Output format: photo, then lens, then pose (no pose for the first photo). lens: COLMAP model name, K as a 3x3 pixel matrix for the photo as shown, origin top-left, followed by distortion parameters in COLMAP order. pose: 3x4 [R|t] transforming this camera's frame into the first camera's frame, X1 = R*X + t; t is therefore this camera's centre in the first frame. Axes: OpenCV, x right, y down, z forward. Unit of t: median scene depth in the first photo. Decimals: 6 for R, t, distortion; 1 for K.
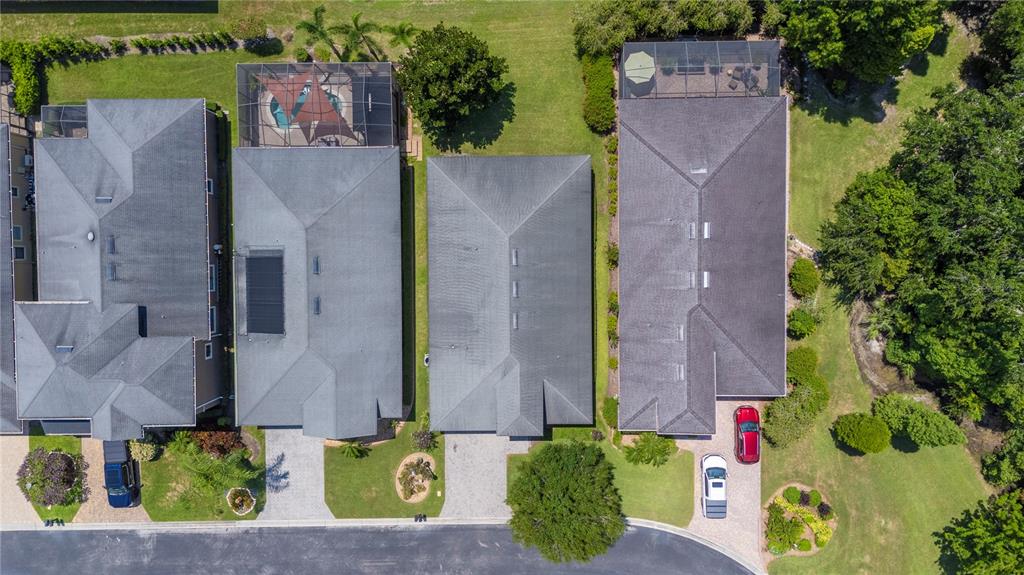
lens RADIAL K [[757.9, 0, 509.4], [0, 757.9, 270.8], [0, 0, 1]] dist [0.053380, -0.048376]
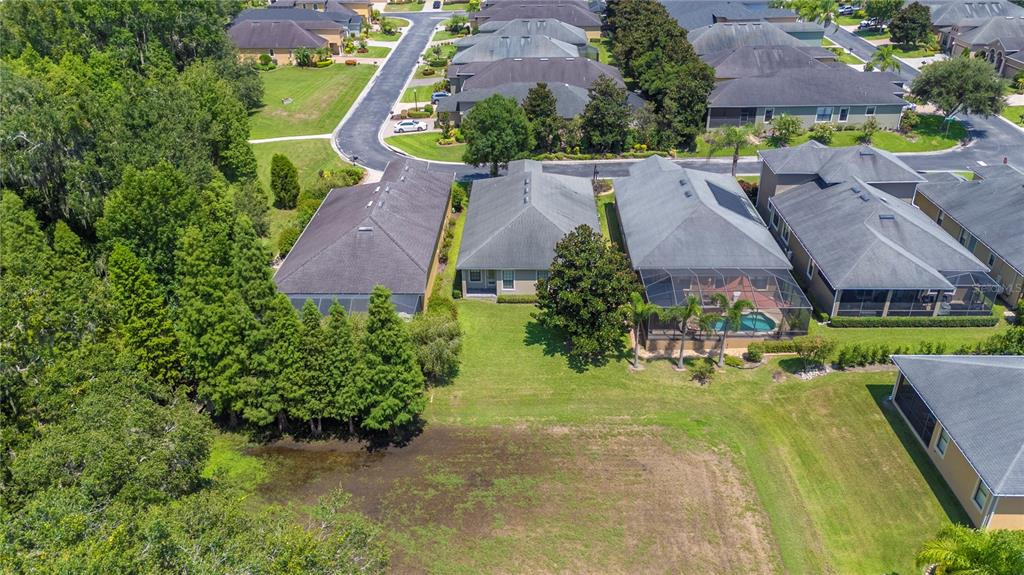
lens RADIAL K [[757.9, 0, 509.3], [0, 757.9, 287.2], [0, 0, 1]] dist [0.053380, -0.048376]
pose [[-0.998335, 0.017129, 0.055086, -0.027571], [0.038331, -0.516671, 0.855325, -1.027780], [0.043112, 0.856012, 0.515154, 0.439087]]
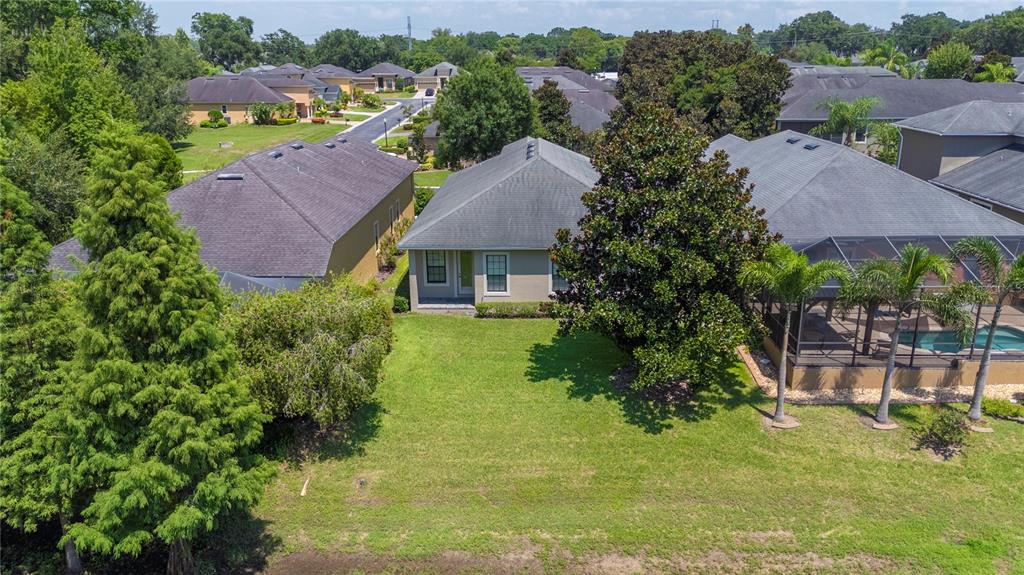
lens RADIAL K [[757.9, 0, 508.6], [0, 757.9, 284.5], [0, 0, 1]] dist [0.053380, -0.048376]
pose [[-0.998253, 0.023255, 0.054314, -0.007409], [0.043458, -0.333792, 0.941644, -0.653710], [0.040028, 0.942360, 0.332199, 0.790421]]
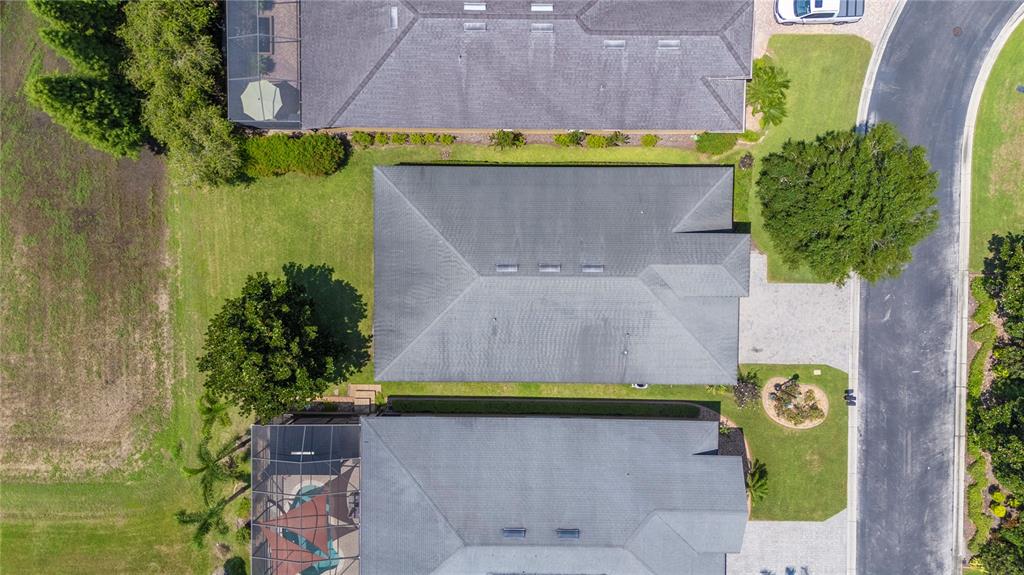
lens RADIAL K [[757.9, 0, 470.1], [0, 757.9, 273.4], [0, 0, 1]] dist [0.053380, -0.048376]
pose [[0.016972, -0.999835, -0.006403, 0.005906], [0.997444, 0.017375, -0.069307, -0.001974], [0.069407, -0.005210, 0.997575, 0.233722]]
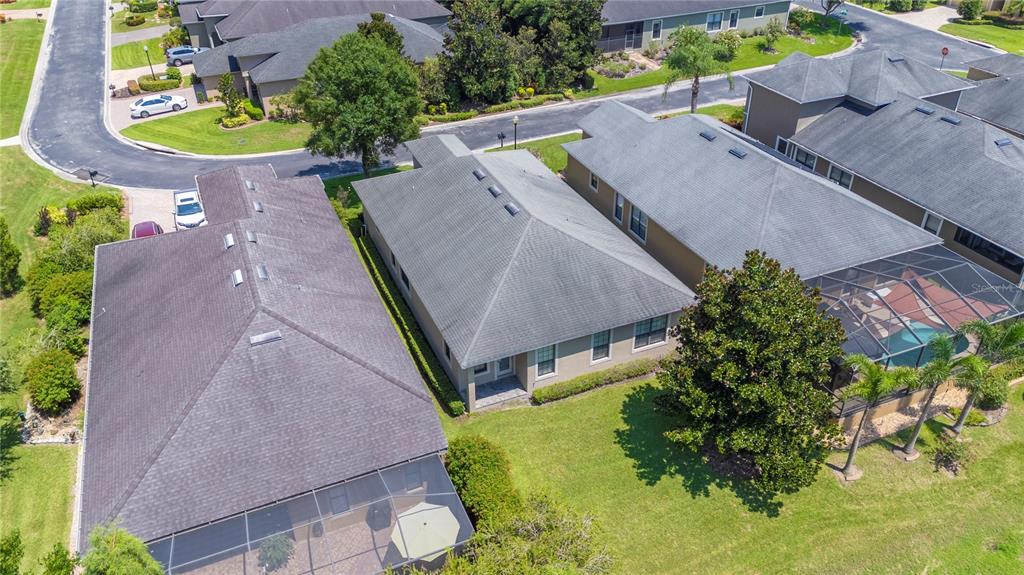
lens RADIAL K [[757.9, 0, 511.5], [0, 757.9, 288.9], [0, 0, 1]] dist [0.053380, -0.048376]
pose [[-0.922651, 0.238098, -0.303357, 0.216892], [-0.385331, -0.537849, 0.749826, -0.526220], [0.015371, 0.808720, 0.587993, 0.582354]]
